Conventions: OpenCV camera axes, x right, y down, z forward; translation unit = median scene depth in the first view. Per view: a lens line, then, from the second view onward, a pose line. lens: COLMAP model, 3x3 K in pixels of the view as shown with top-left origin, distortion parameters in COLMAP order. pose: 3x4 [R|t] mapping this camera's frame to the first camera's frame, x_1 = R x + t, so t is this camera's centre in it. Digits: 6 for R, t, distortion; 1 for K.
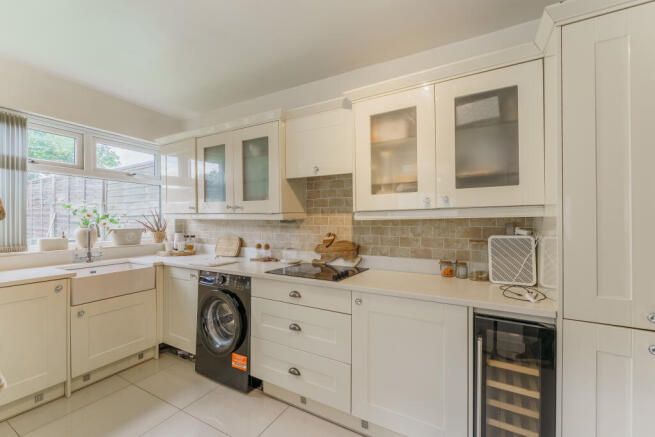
lens RADIAL K [[281.5, 0, 327.5], [0, 281.5, 218.5], [0, 0, 1]] dist [-0.000009, 0.000056]
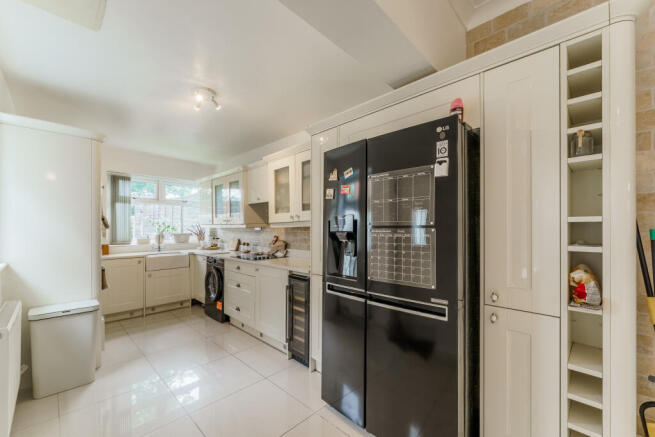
lens RADIAL K [[271.3, 0, 329.8], [0, 271.3, 225.3], [0, 0, 1]] dist [0.000059, -0.000088]
pose [[0.967508, -0.005546, -0.252780, 0.747129], [0.003853, 0.999967, -0.007193, 0.002799], [0.252812, 0.005985, 0.967497, -0.475099]]
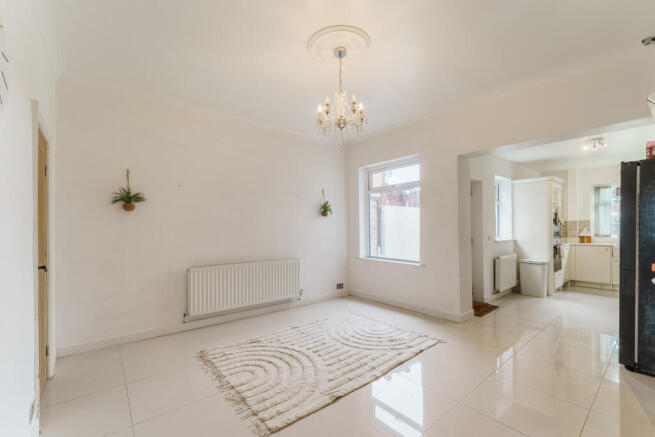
lens RADIAL K [[281.5, 0, 327.5], [0, 281.5, 218.5], [0, 0, 1]] dist [-0.000009, 0.000056]
pose [[-0.353003, -0.020465, -0.935398, 2.254057], [0.003080, 0.999730, -0.023034, -0.003575], [0.935617, -0.011012, -0.352845, -0.517691]]
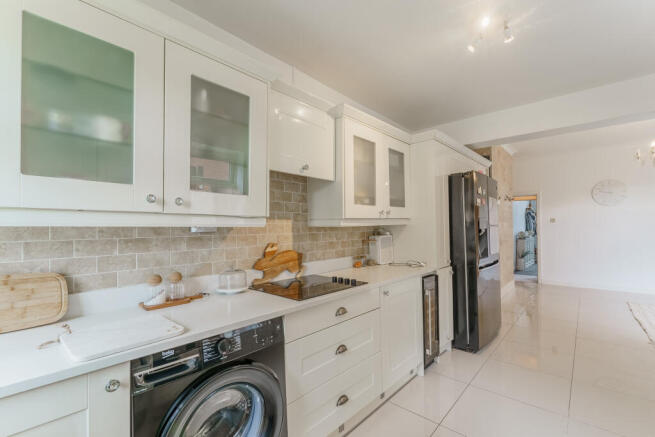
lens RADIAL K [[284.3, 0, 328.5], [0, 284.3, 224.5], [0, 0, 1]] dist [0.000537, 0.000058]
pose [[0.219842, 0.007620, 0.975506, -0.797138], [0.002901, 0.999960, -0.008465, 0.005021], [-0.975531, 0.004691, 0.219811, 0.680263]]
